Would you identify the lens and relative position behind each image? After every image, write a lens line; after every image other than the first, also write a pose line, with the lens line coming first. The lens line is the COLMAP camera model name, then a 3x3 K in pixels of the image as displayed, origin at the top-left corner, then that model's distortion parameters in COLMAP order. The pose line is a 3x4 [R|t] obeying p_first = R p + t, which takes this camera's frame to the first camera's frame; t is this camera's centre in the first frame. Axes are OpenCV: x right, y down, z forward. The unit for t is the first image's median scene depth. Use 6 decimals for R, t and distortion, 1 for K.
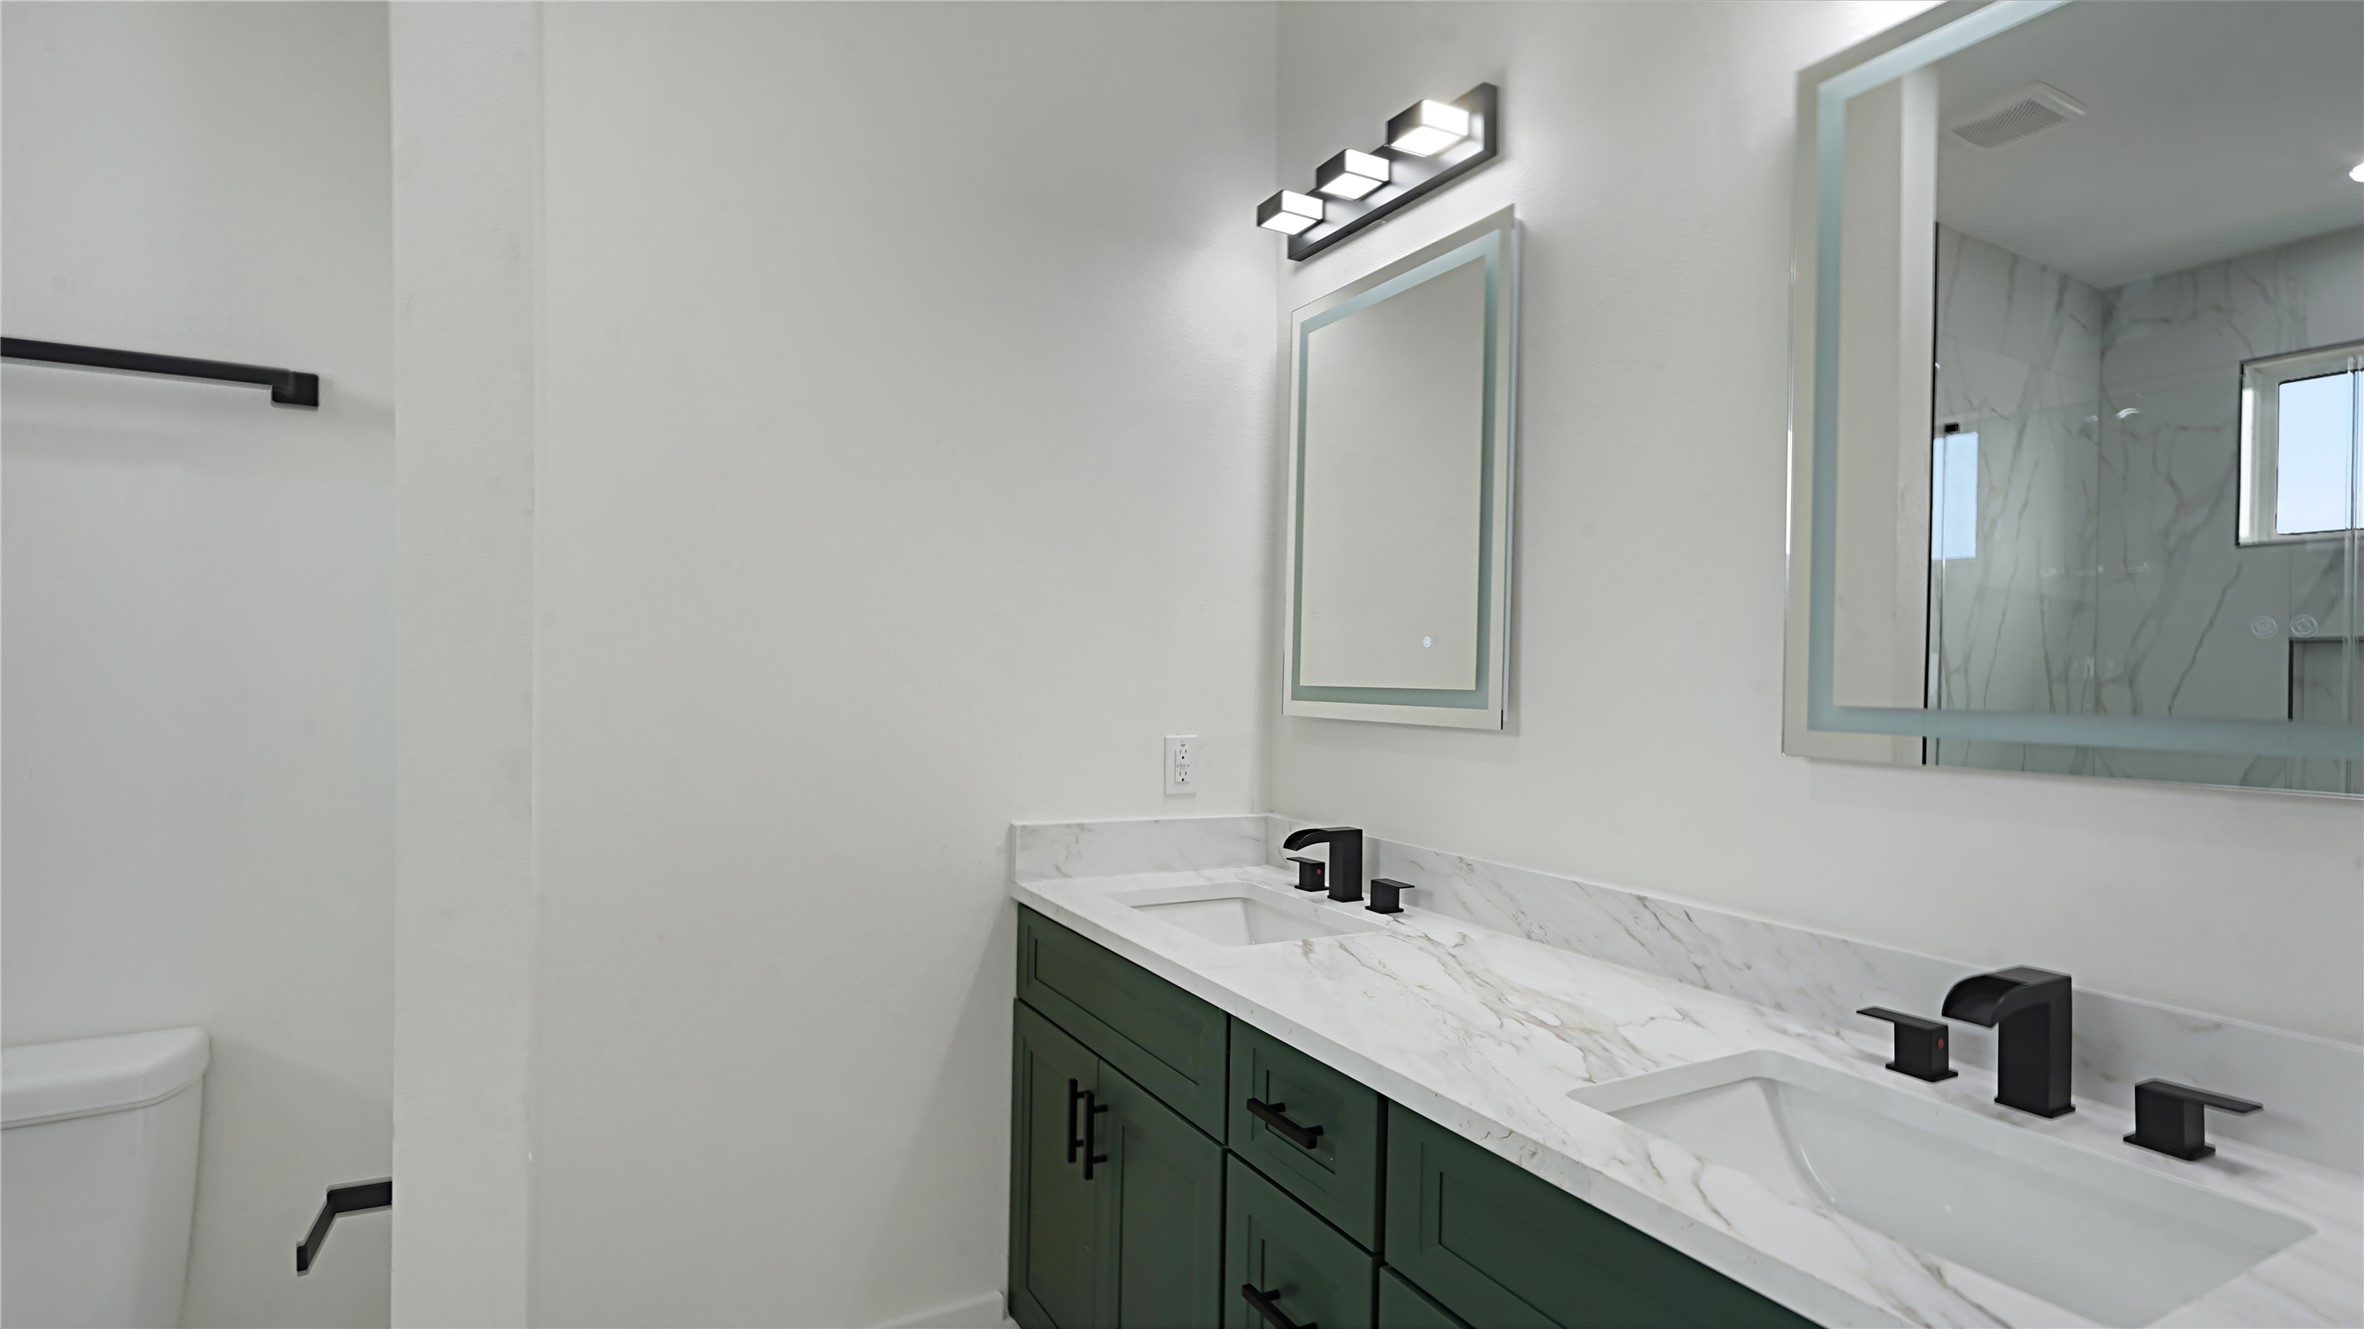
lens RADIAL K [[1130.4, 0, 1182.0], [0, 1130.4, 664.5], [0, 0, 1]] dist [-0.002938, 0.000094]
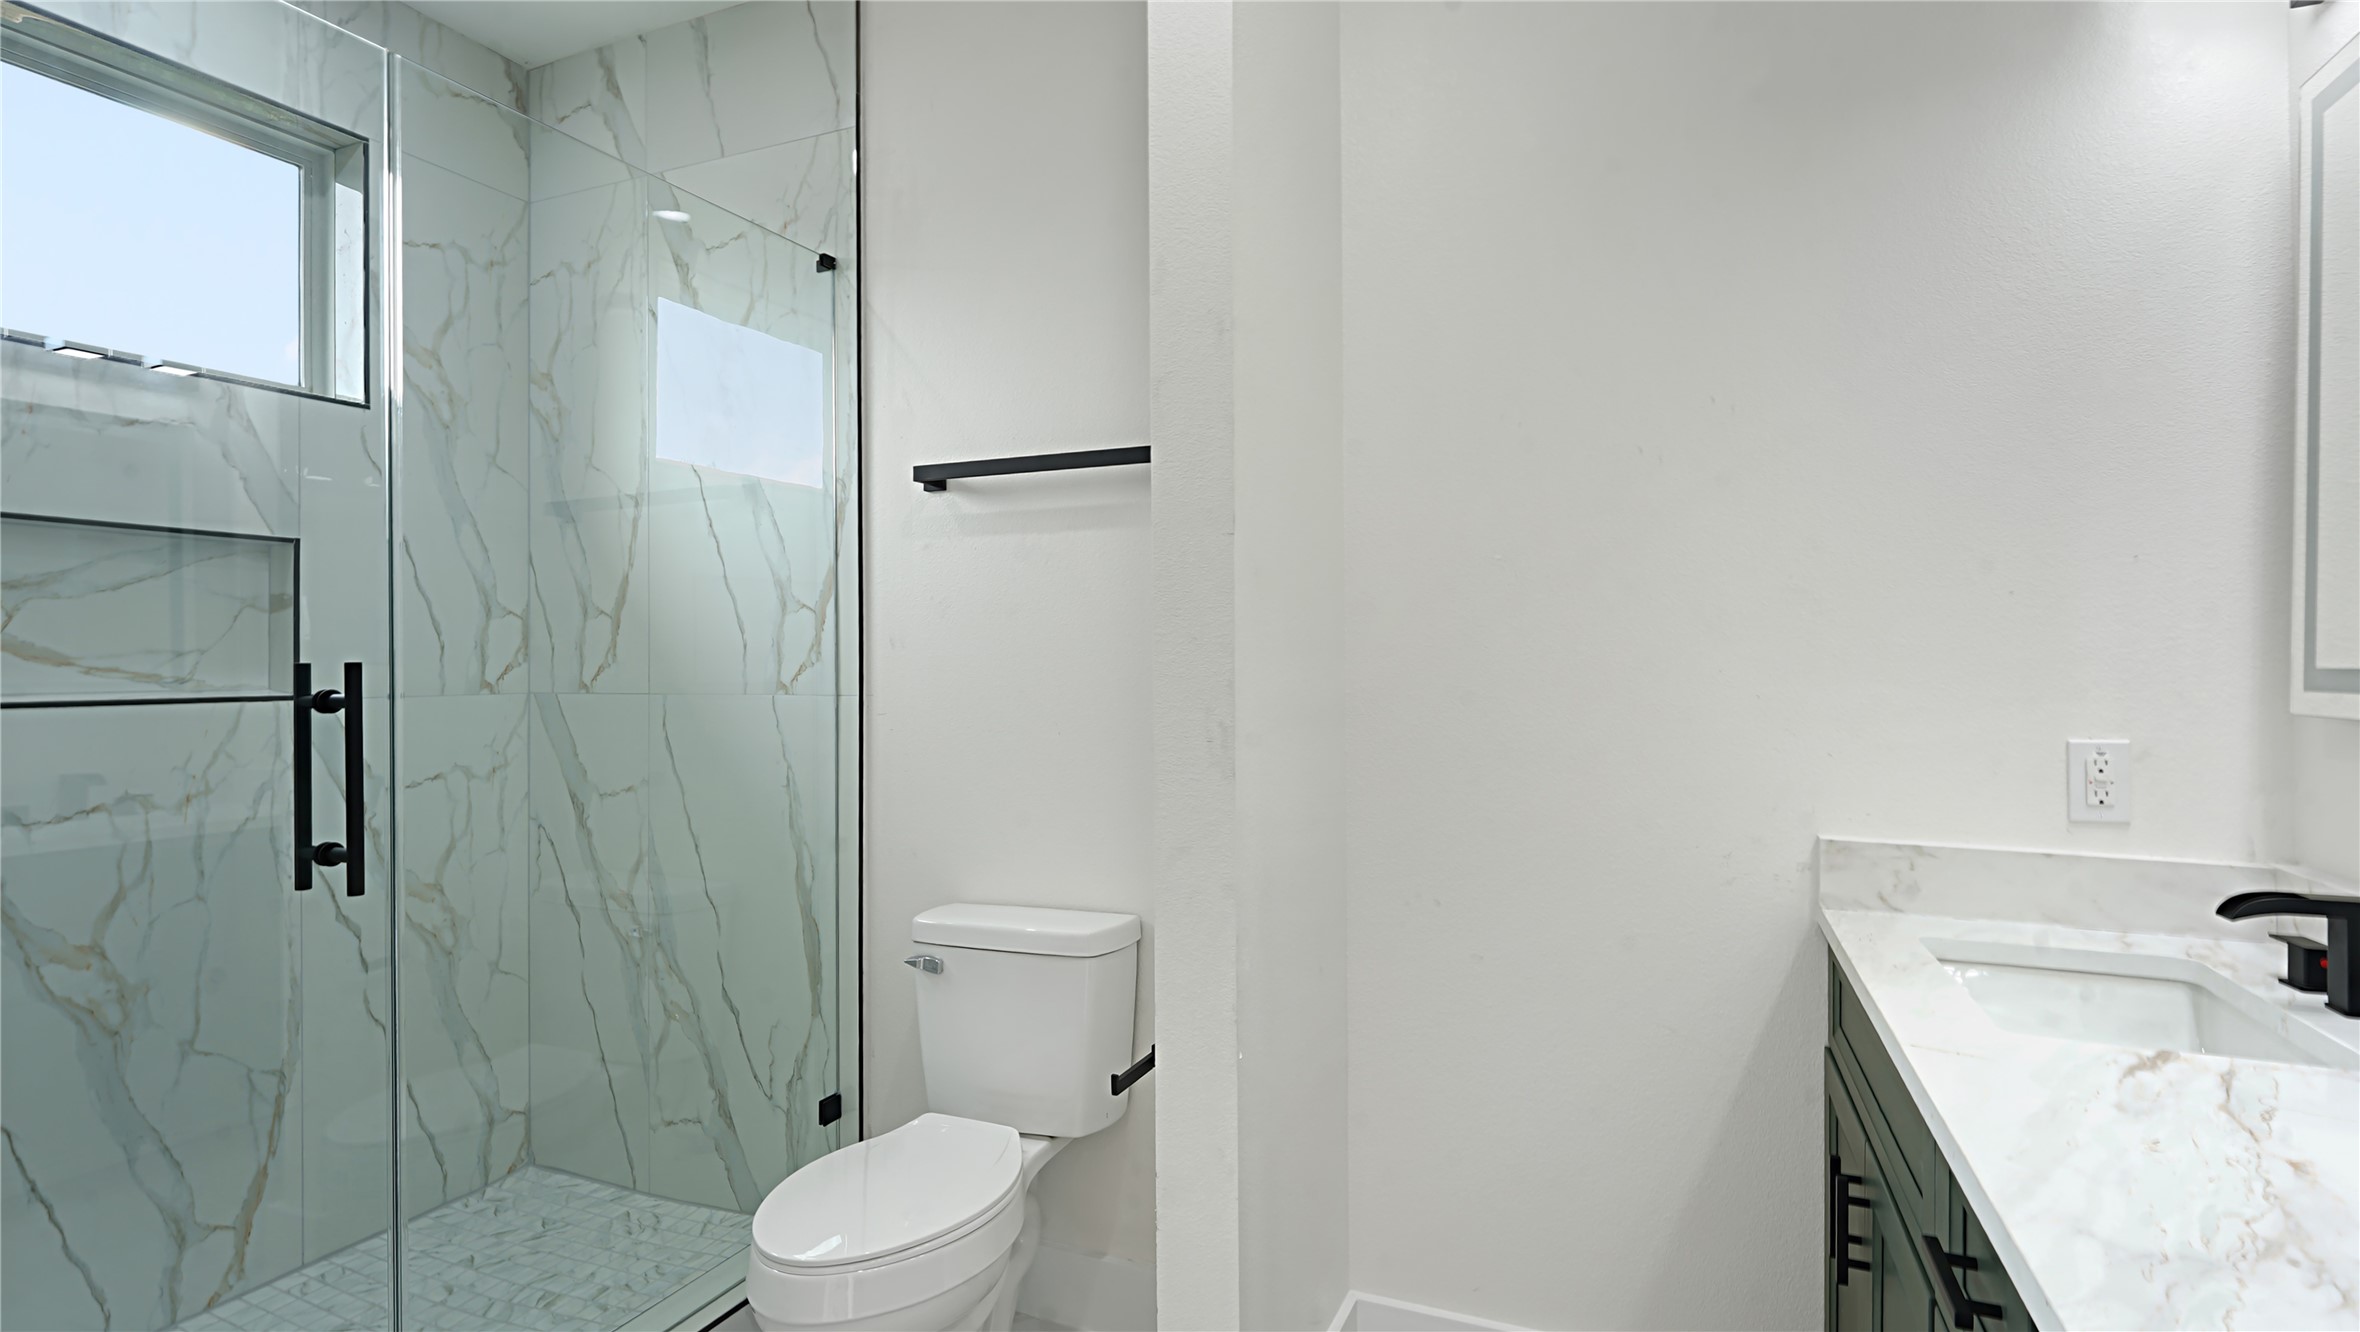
lens RADIAL K [[1129.9, 0, 1180.0], [0, 1129.9, 666.0], [0, 0, 1]] dist [-0.019939, -0.000625]
pose [[0.606761, -0.013049, -0.794777, 0.222590], [0.019481, 0.999809, -0.001542, 0.006490], [0.794646, -0.014548, 0.606899, 0.121918]]
